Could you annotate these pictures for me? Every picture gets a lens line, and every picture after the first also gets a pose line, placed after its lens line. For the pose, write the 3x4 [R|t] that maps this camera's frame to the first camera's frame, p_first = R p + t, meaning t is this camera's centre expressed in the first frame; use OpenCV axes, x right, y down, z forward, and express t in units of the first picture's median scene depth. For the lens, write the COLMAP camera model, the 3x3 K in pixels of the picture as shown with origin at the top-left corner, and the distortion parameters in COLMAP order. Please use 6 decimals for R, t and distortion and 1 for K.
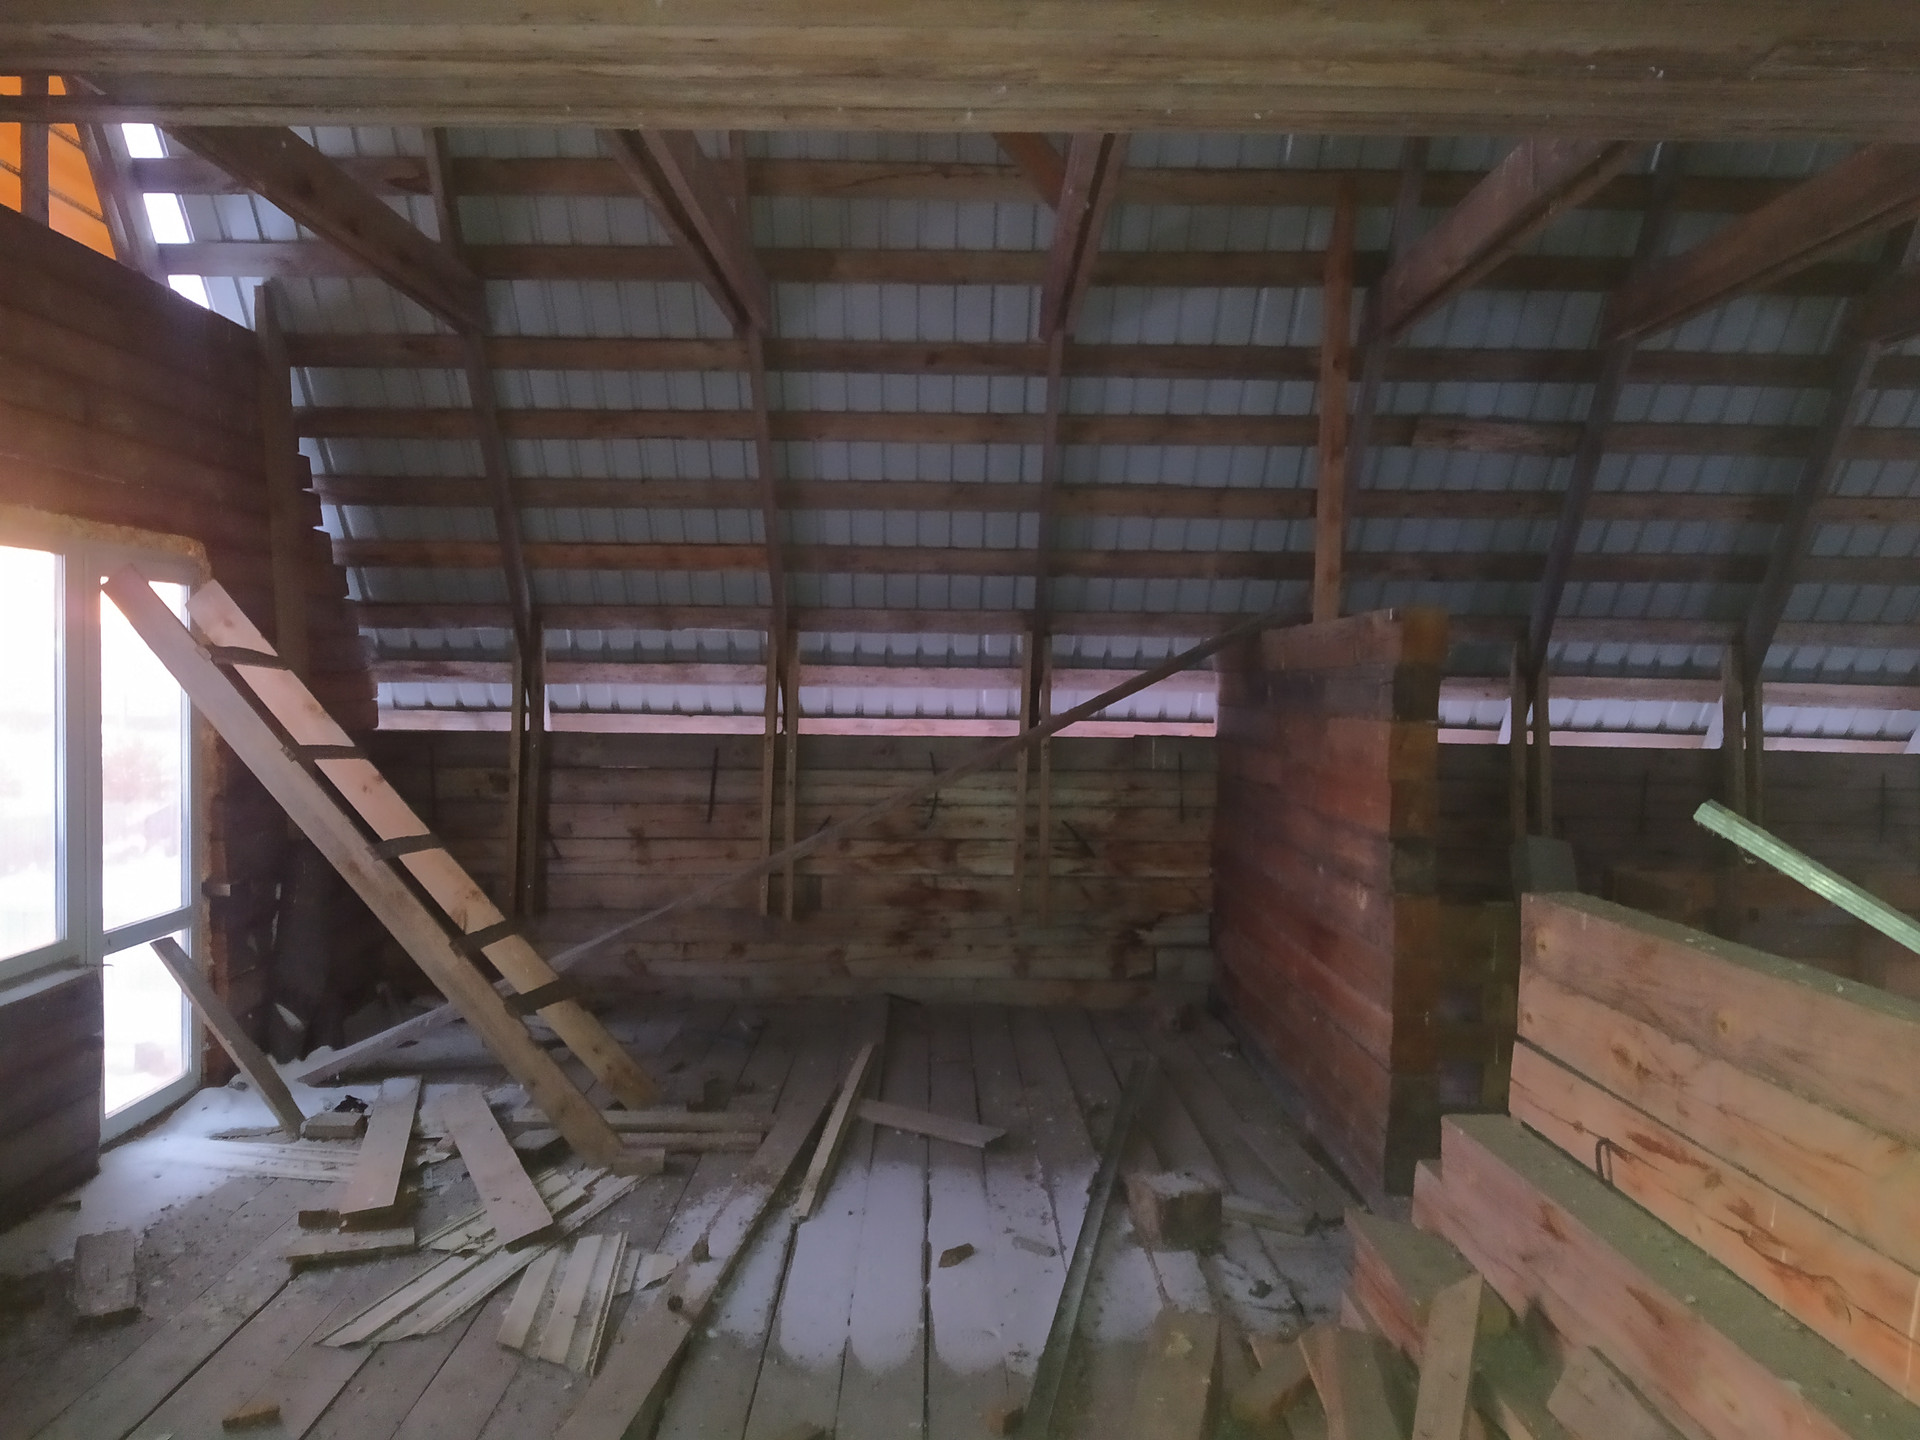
lens RADIAL K [[1370.2, 0, 954.1], [0, 1370.2, 728.0], [0, 0, 1]] dist [-0.002742, -0.014221]
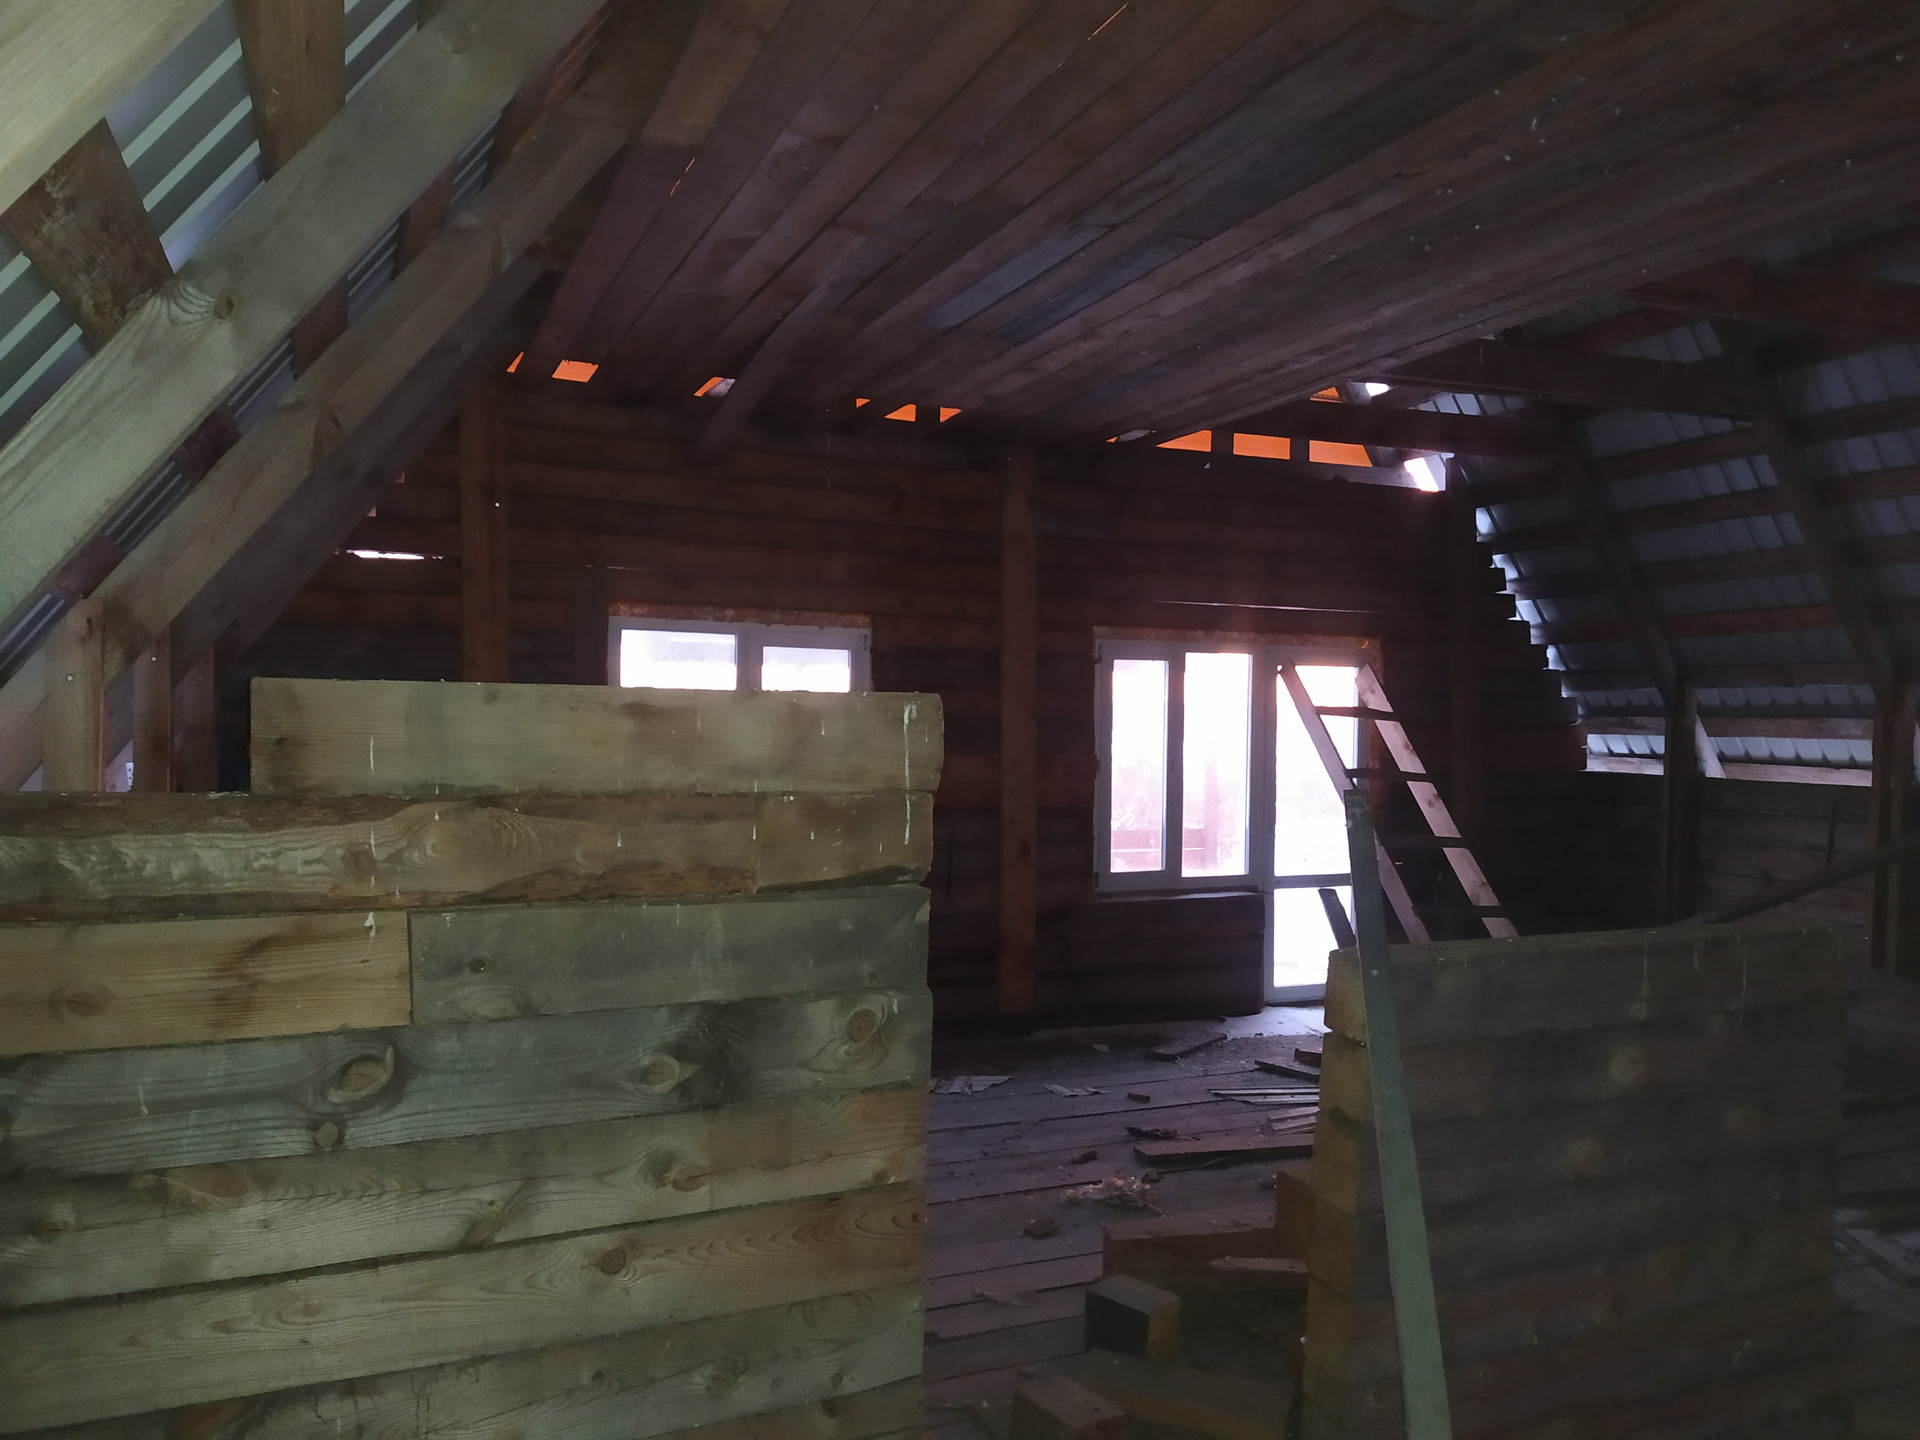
lens RADIAL K [[1370.2, 0, 964.1], [0, 1370.2, 722.7], [0, 0, 1]] dist [-0.002742, -0.014221]
pose [[0.375652, -0.001348, -0.926760, 0.815576], [-0.046853, 0.998693, -0.020444, 0.013435], [0.925576, 0.051101, 0.375098, -0.003421]]
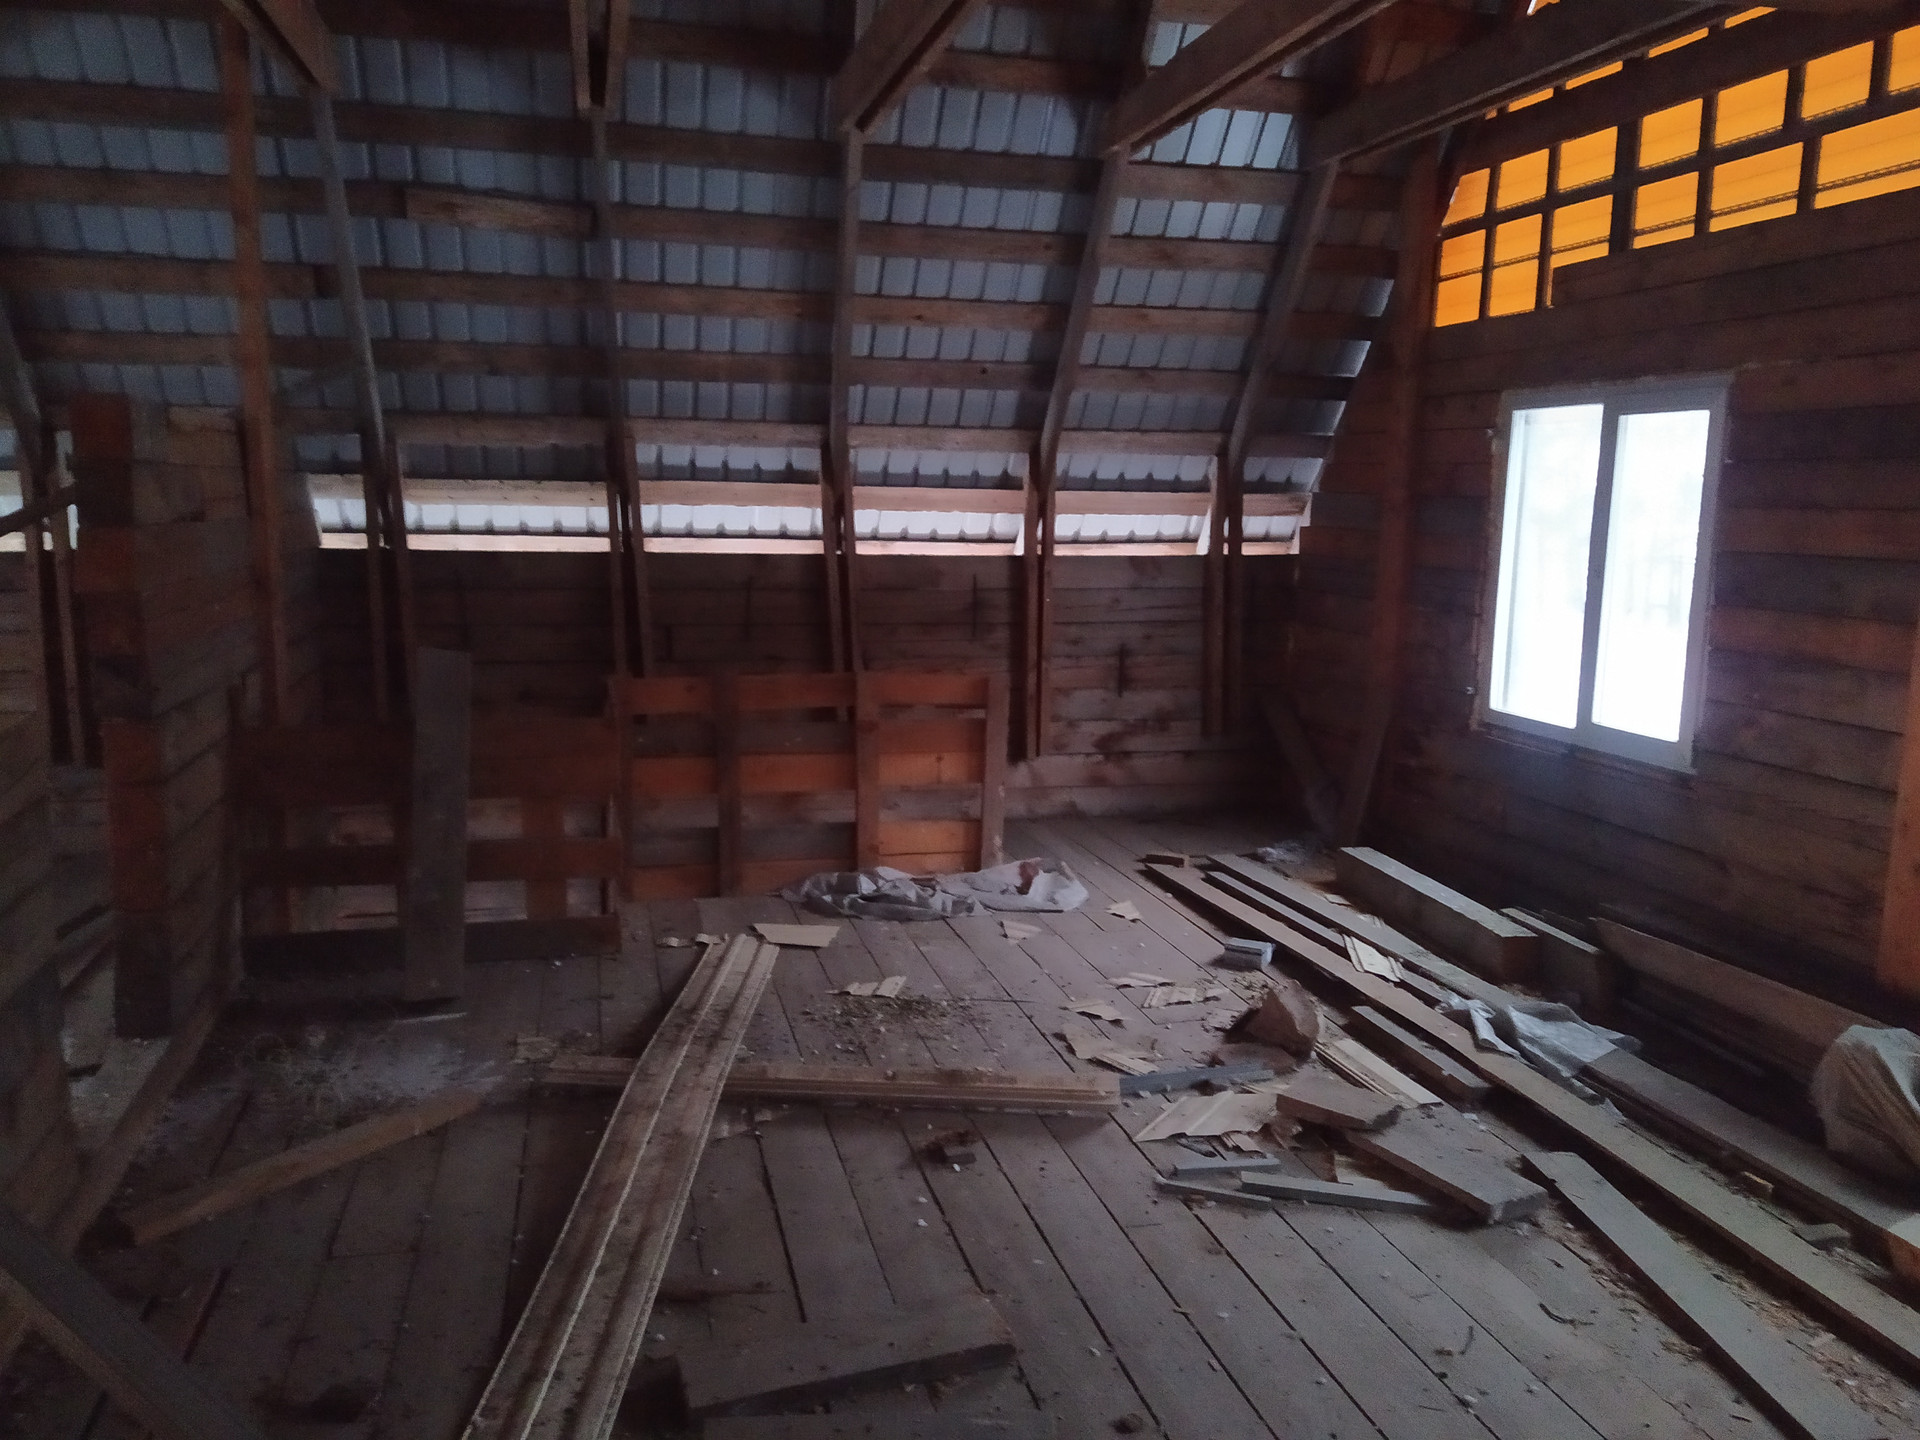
lens RADIAL K [[1370.2, 0, 968.3], [0, 1370.2, 751.0], [0, 0, 1]] dist [-0.002742, -0.014221]
pose [[0.961621, -0.048485, 0.270064, 0.148503], [0.007275, 0.988423, 0.151550, 0.002646], [-0.274285, -0.143769, 0.950841, -0.004742]]
